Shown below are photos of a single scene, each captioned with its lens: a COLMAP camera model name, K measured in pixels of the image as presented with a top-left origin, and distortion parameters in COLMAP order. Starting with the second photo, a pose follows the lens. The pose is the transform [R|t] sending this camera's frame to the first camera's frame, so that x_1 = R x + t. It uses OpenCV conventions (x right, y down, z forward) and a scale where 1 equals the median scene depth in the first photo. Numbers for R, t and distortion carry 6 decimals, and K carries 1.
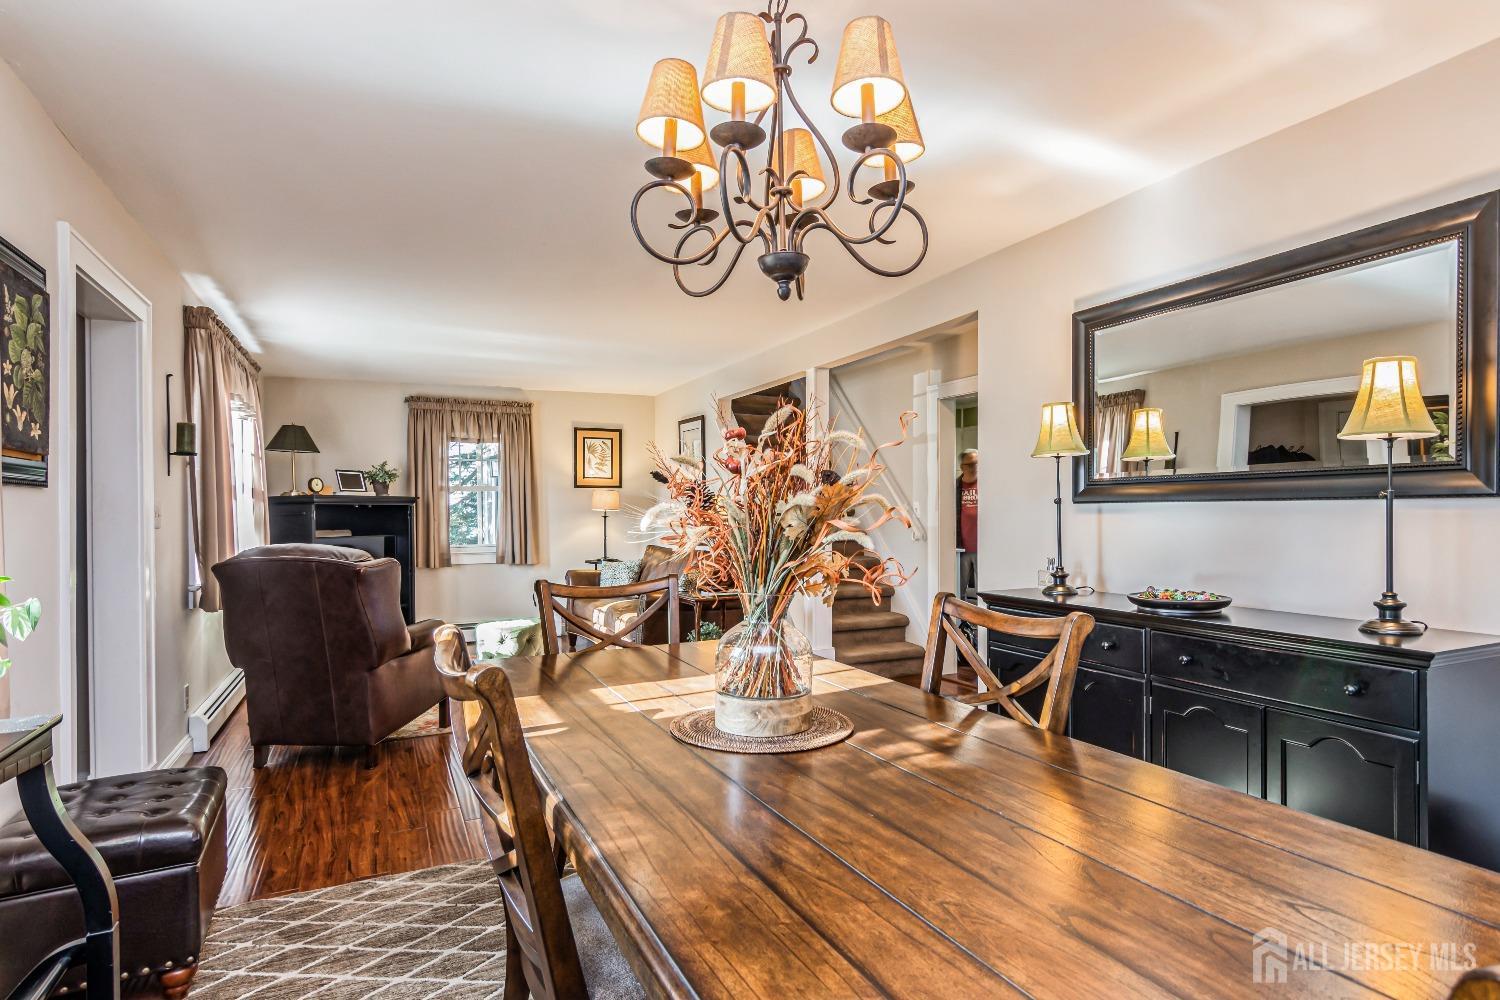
lens RADIAL K [[799.0, 0, 749.9], [0, 799.0, 507.5], [0, 0, 1]] dist [-0.000439, 0.002835]
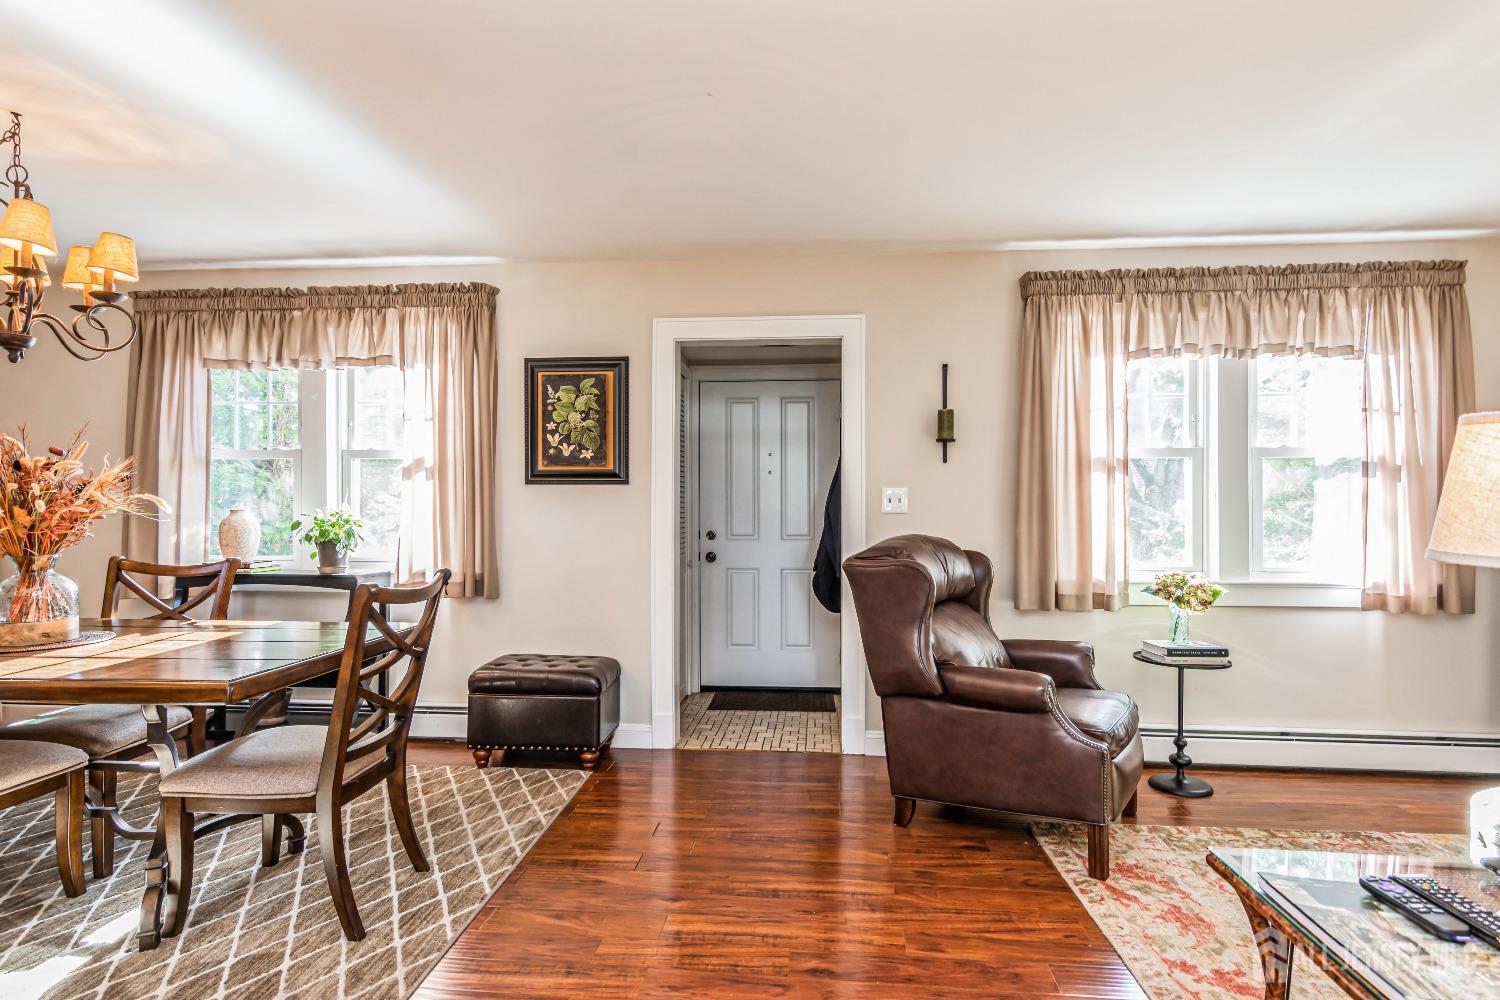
lens RADIAL K [[799.0, 0, 749.3], [0, 799.0, 500.7], [0, 0, 1]] dist [-0.000439, 0.002835]
pose [[-0.510911, 0.004344, -0.859623, 0.141096], [0.005847, 0.999982, 0.001578, 0.002784], [0.859614, -0.004220, -0.510927, 0.656880]]
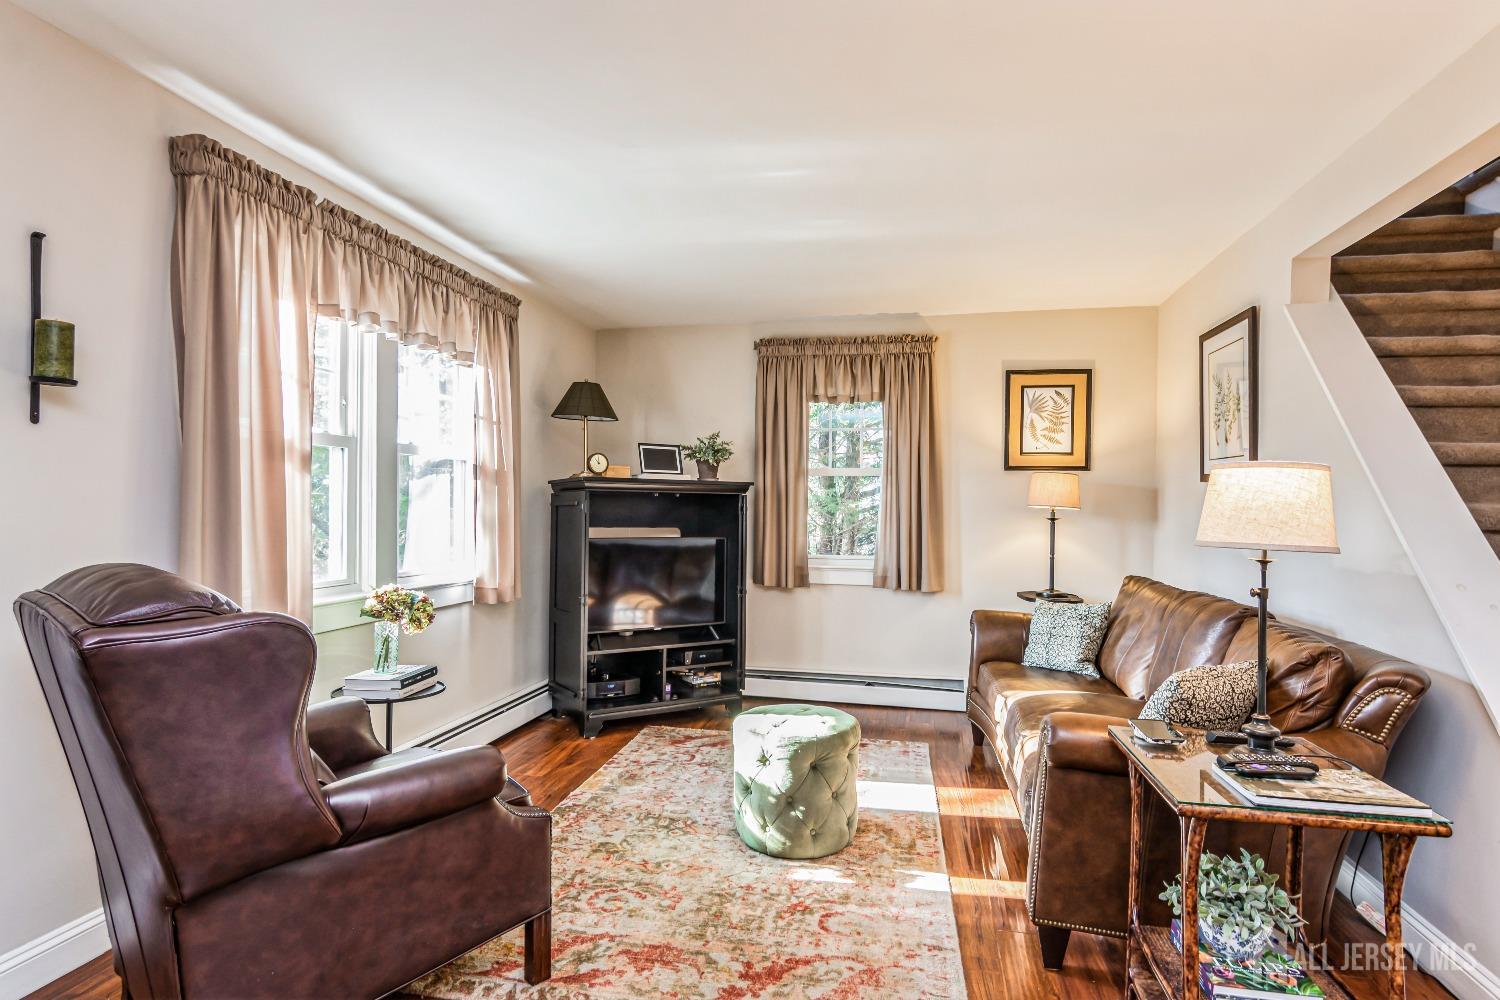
lens RADIAL K [[799.0, 0, 742.2], [0, 799.0, 502.4], [0, 0, 1]] dist [-0.000439, 0.002835]
pose [[0.797715, 0.015890, -0.602825, -0.013217], [-0.017618, 0.999840, 0.003042, 0.001634], [0.602777, 0.008194, 0.797867, 0.432333]]
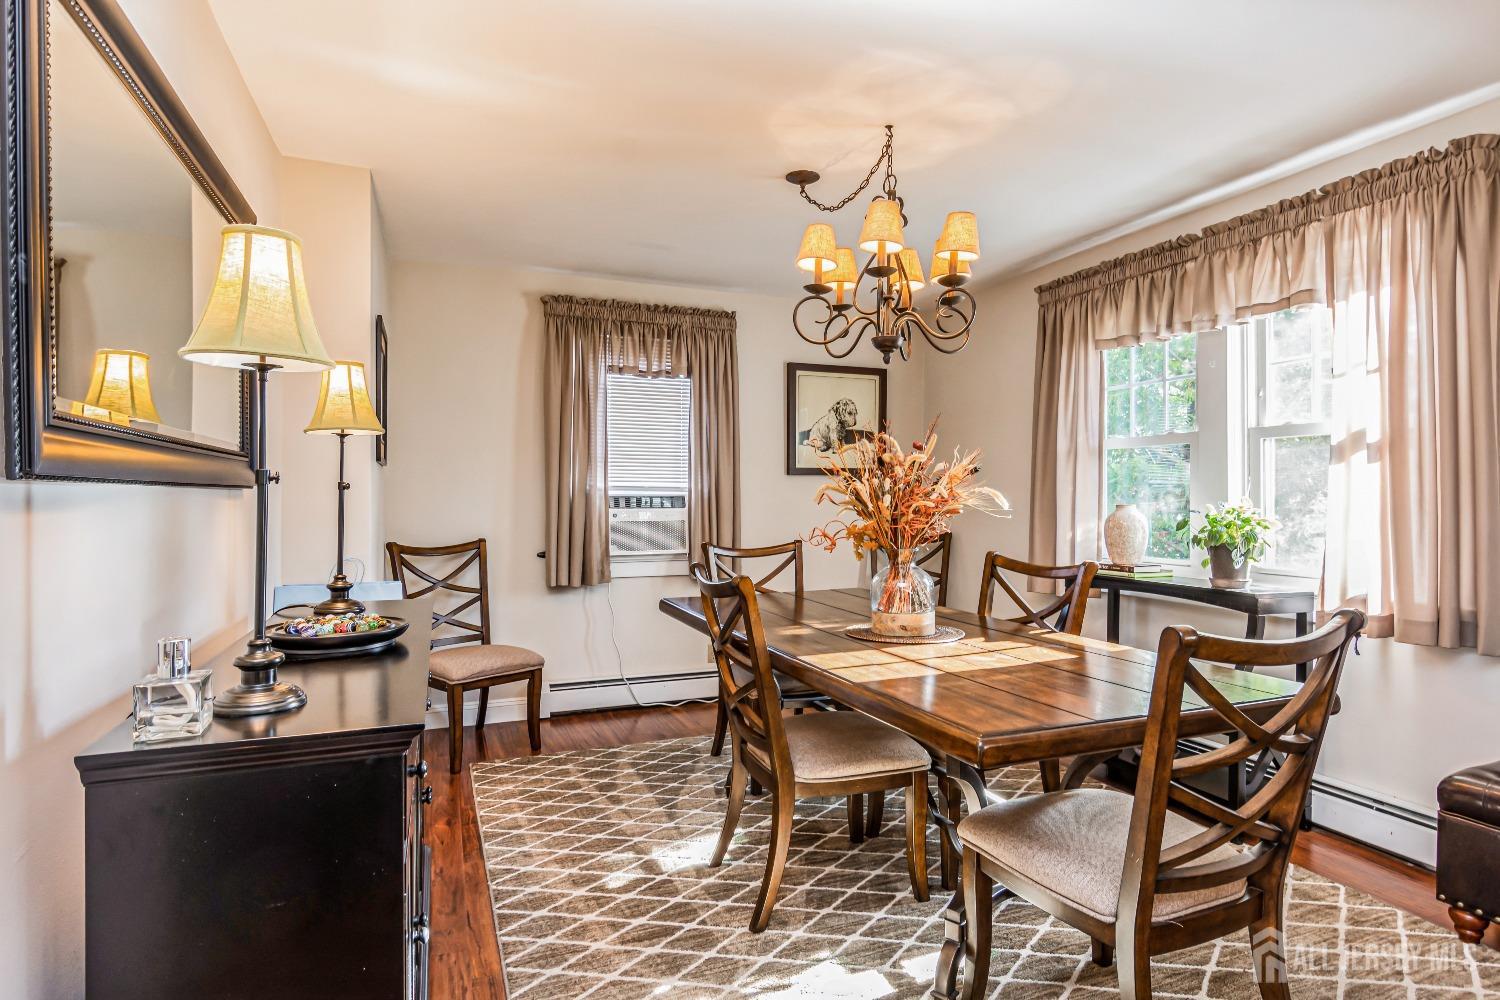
lens RADIAL K [[799.0, 0, 758.1], [0, 799.0, 497.6], [0, 0, 1]] dist [-0.000439, 0.002835]
pose [[-0.998038, 0.008738, 0.062001, 0.050752], [0.008517, 0.999956, -0.003831, 0.003407], [-0.062032, -0.003296, -0.998069, 0.579601]]
